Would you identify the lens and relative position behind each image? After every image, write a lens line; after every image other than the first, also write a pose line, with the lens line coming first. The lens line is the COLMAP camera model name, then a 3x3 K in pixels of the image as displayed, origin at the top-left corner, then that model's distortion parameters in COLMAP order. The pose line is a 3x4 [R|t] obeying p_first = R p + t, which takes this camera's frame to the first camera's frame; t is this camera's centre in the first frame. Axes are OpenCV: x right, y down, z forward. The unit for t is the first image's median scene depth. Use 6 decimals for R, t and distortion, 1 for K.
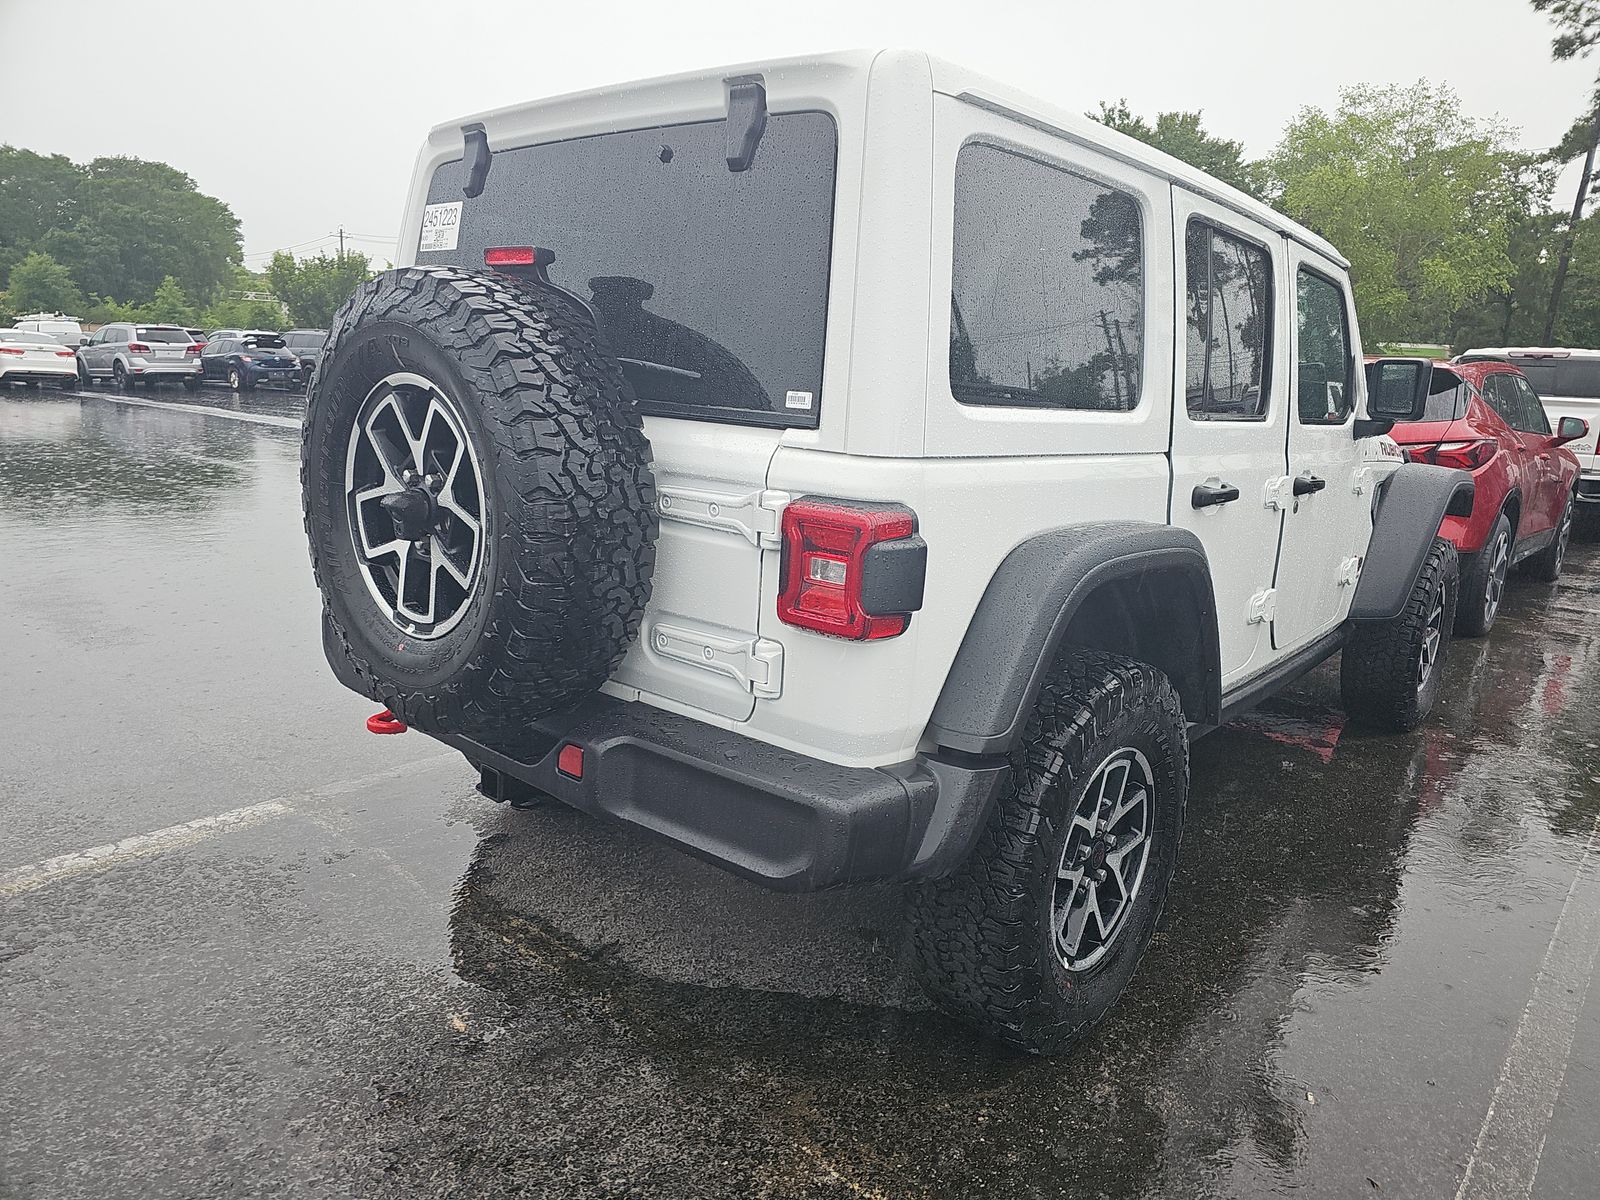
lens RADIAL K [[1062.5, 0, 806.6], [0, 1062.5, 594.6], [0, 0, 1]] dist [0.075409, -0.064384]
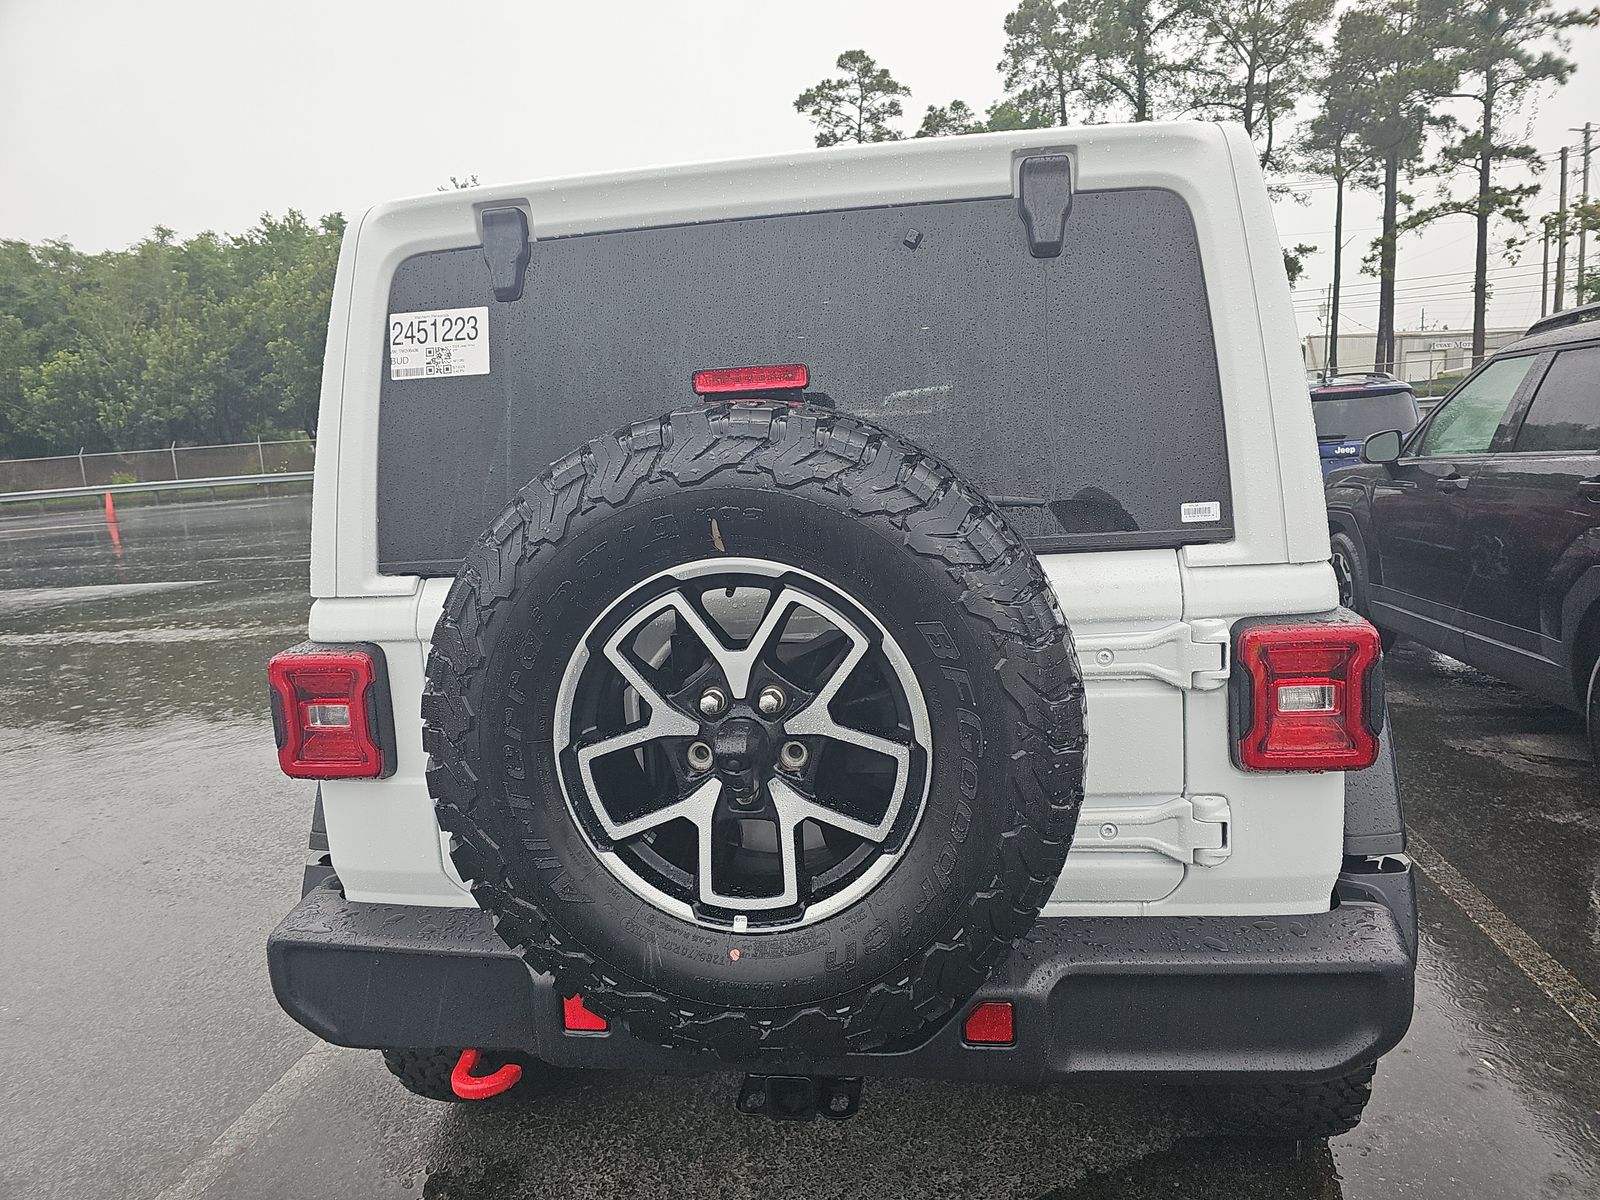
lens RADIAL K [[1062.5, 0, 806.6], [0, 1062.5, 594.6], [0, 0, 1]] dist [0.075409, -0.064384]
pose [[0.838276, -0.182022, 0.513966, -0.663502], [0.212213, 0.977223, -0.000034, -0.167818], [-0.502253, 0.109099, 0.857811, 0.384389]]
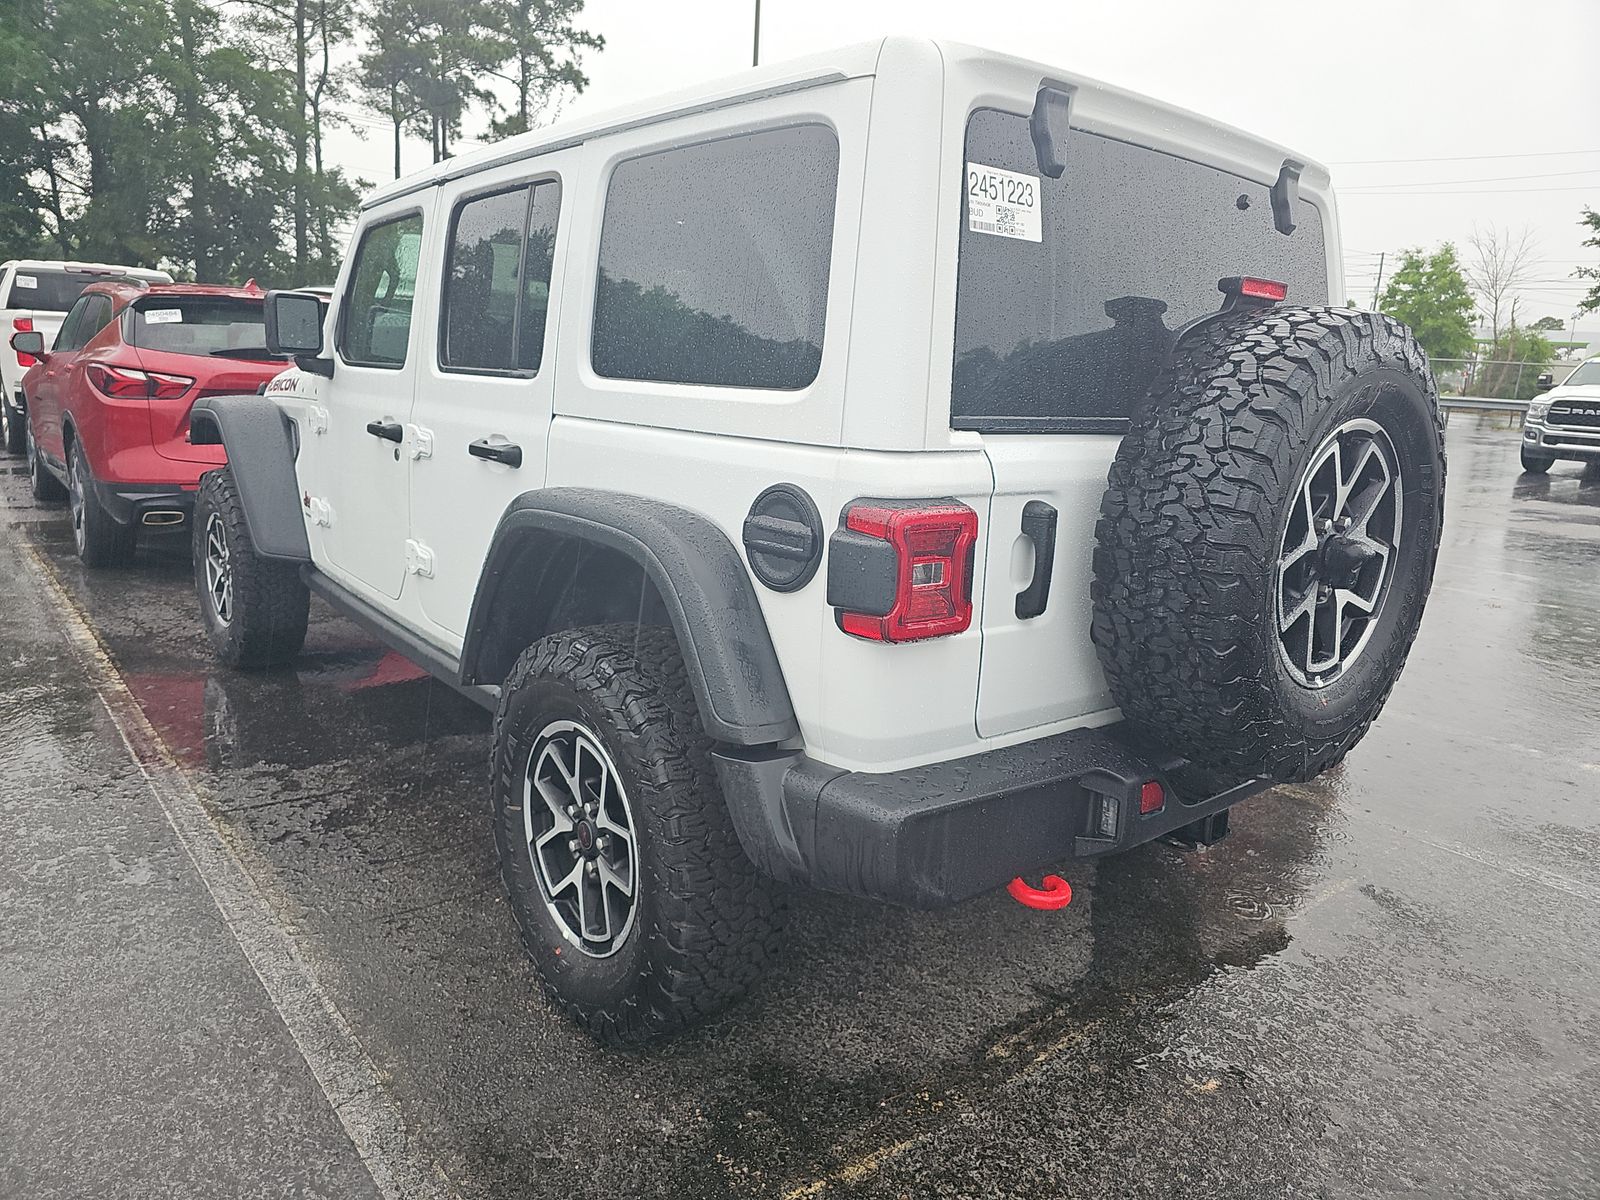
lens RADIAL K [[1096.5, 0, 766.4], [0, 1096.5, 575.0], [0, 0, 1]] dist [0.053904, -0.065484]
pose [[0.149694, -0.232176, 0.961086, -1.411800], [0.160404, 0.964864, 0.208105, -0.355141], [-0.975634, 0.123010, 0.181677, 1.325973]]
